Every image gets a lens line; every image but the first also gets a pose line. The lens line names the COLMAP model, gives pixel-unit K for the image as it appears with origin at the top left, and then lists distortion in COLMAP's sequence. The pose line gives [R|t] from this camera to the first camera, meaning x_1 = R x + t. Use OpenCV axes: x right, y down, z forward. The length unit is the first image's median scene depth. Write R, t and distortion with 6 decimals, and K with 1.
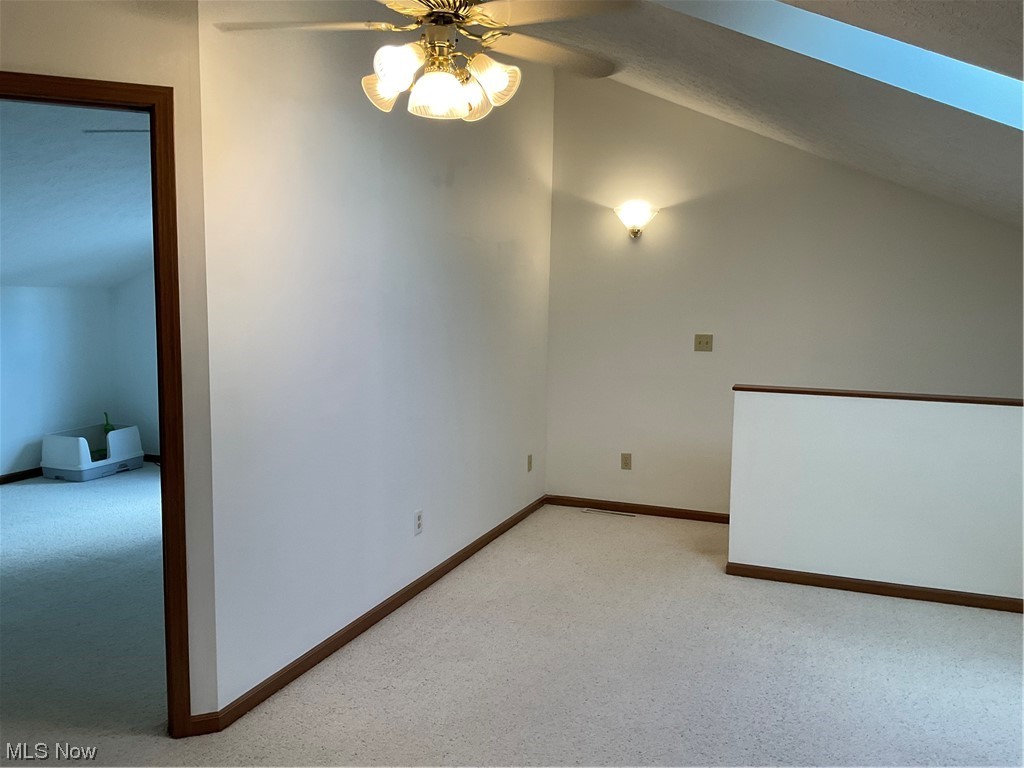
lens RADIAL K [[842.2, 0, 505.7], [0, 842.2, 385.6], [0, 0, 1]] dist [0.066823, -0.129037]
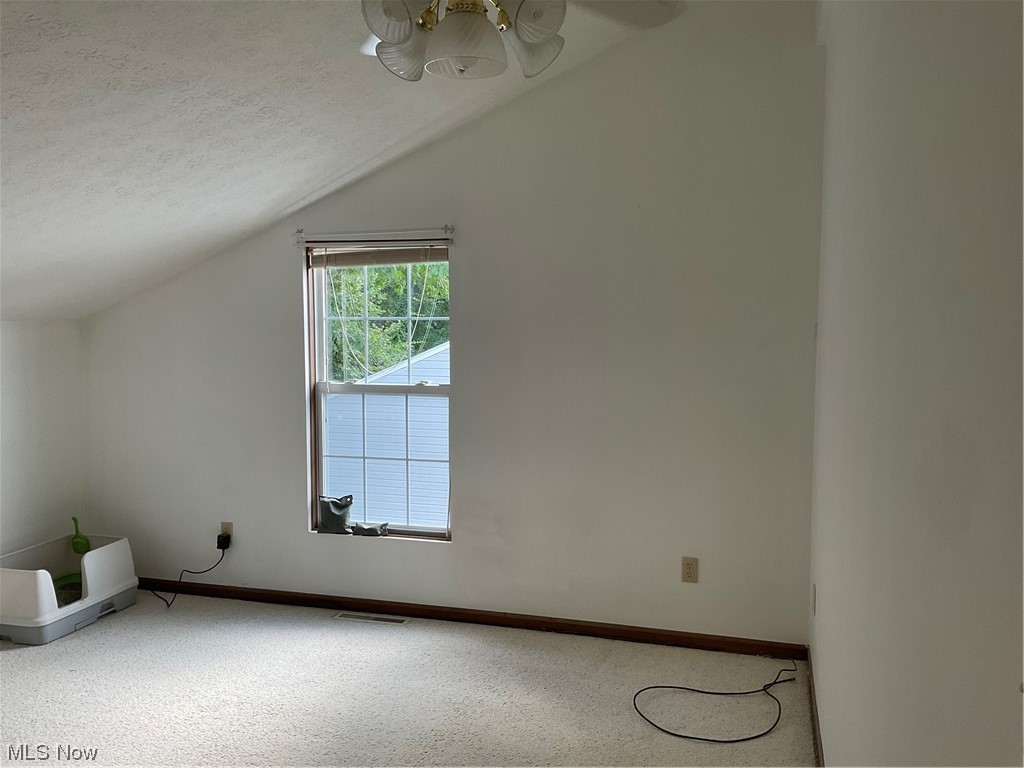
lens RADIAL K [[842.2, 0, 509.7], [0, 842.2, 382.4], [0, 0, 1]] dist [0.066823, -0.129037]
pose [[0.996374, -0.020070, 0.082685, -0.212576], [0.022633, 0.999288, -0.030177, -0.044620], [-0.082020, 0.031939, 0.996119, 0.365247]]
